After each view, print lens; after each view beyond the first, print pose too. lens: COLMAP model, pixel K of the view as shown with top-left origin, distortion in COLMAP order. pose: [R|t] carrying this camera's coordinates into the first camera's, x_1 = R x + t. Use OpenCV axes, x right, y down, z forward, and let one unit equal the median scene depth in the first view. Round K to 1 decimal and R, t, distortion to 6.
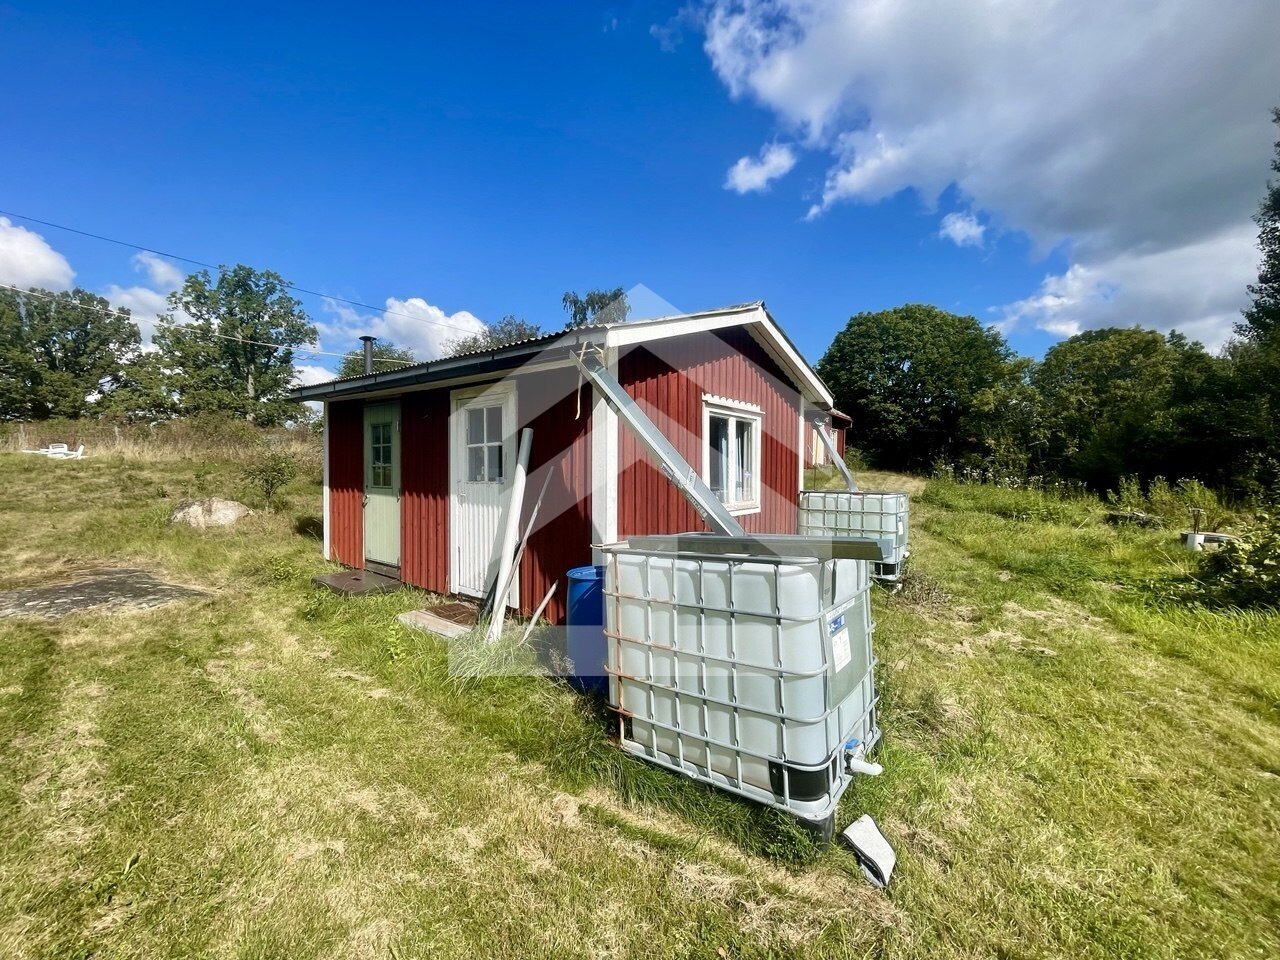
lens RADIAL K [[519.0, 0, 636.0], [0, 519.0, 477.3], [0, 0, 1]] dist [-0.002237, -0.000188]
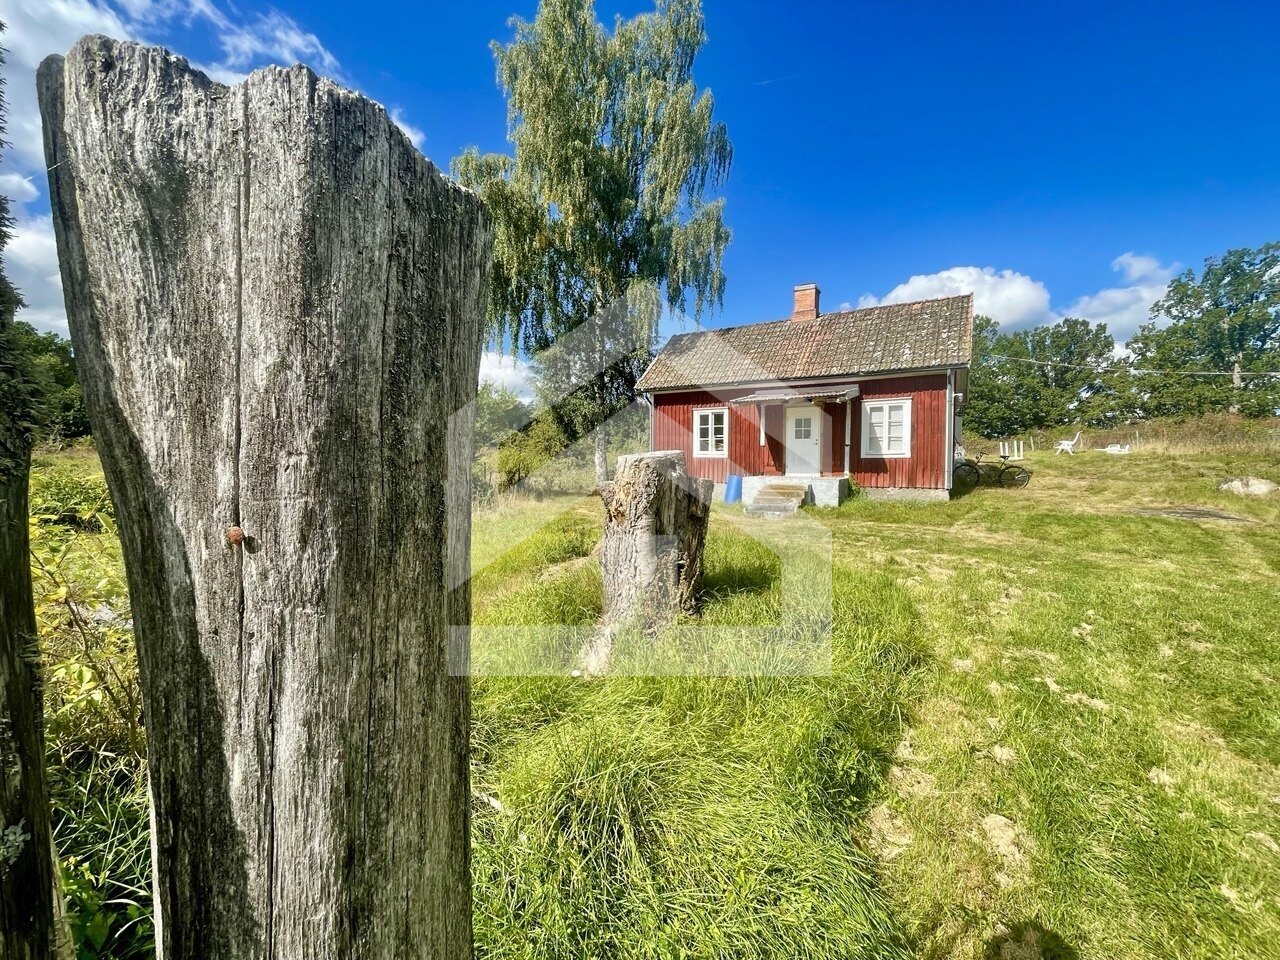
lens RADIAL K [[519.0, 0, 642.5], [0, 519.0, 478.3], [0, 0, 1]] dist [-0.002237, -0.000188]
pose [[0.096095, 0.030036, -0.994919, 0.100127], [-0.021728, 0.999370, 0.028072, 0.007802], [0.995135, 0.018920, 0.096687, -0.176066]]
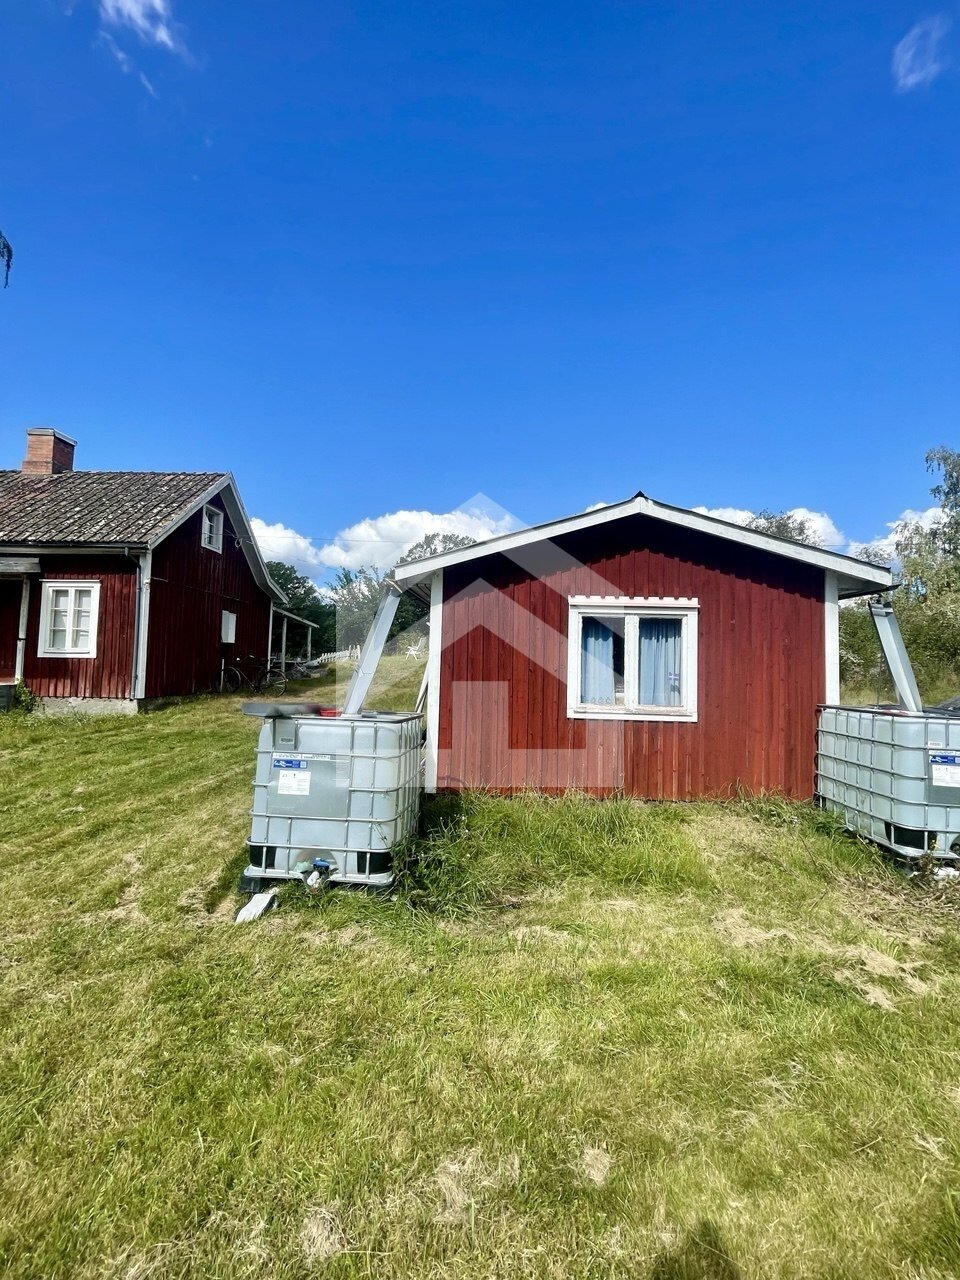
lens RADIAL K [[519.0, 0, 481.3], [0, 519.0, 639.0], [0, 0, 1]] dist [-0.002237, -0.000188]
pose [[0.576066, -0.029399, -0.816874, 0.103728], [-0.038488, 0.997269, -0.063033, -0.000249], [0.816496, 0.067751, 0.573362, 0.029916]]
